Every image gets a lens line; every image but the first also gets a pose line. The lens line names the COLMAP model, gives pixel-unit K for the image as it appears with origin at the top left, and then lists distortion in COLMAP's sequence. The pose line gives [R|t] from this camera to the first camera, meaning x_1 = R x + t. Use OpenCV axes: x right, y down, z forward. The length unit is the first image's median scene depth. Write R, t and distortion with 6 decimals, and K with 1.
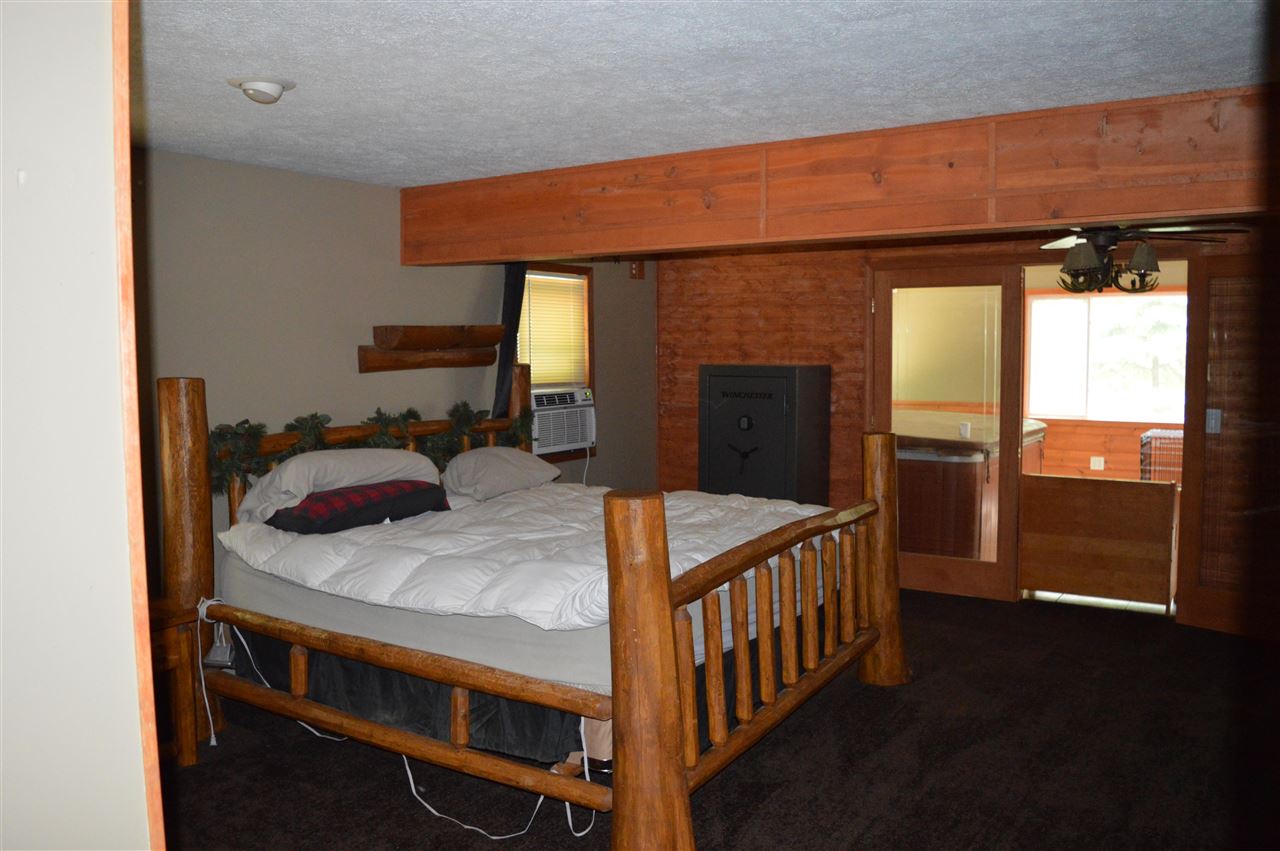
lens RADIAL K [[1025.4, 0, 639.2], [0, 1025.4, 425.8], [0, 0, 1]] dist [-0.096680, 0.025172]
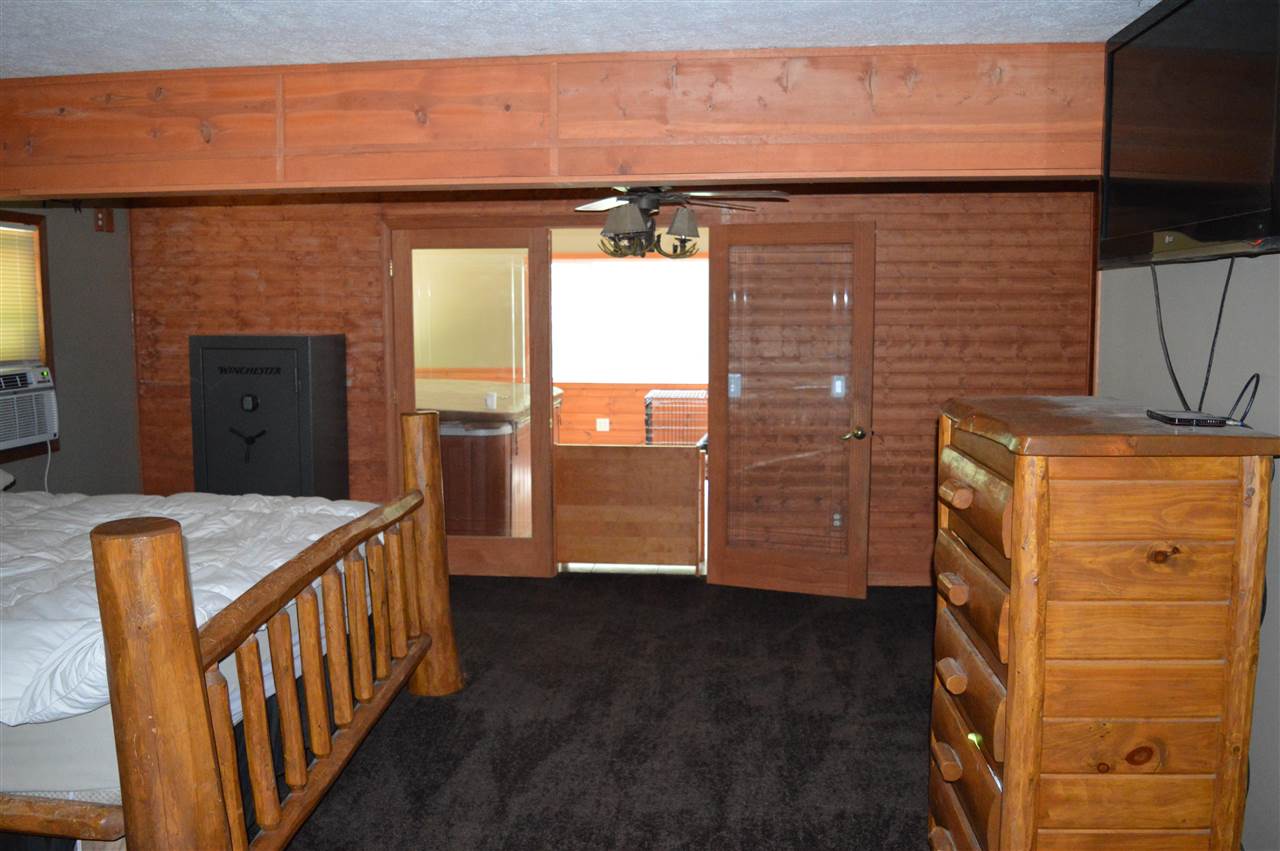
lens RADIAL K [[1025.4, 0, 643.1], [0, 1025.4, 422.4], [0, 0, 1]] dist [-0.096680, 0.025172]
pose [[0.878553, -0.046512, 0.475374, -0.015038], [0.030823, 0.998694, 0.040751, -0.015887], [-0.476649, -0.021149, 0.878839, 0.141931]]
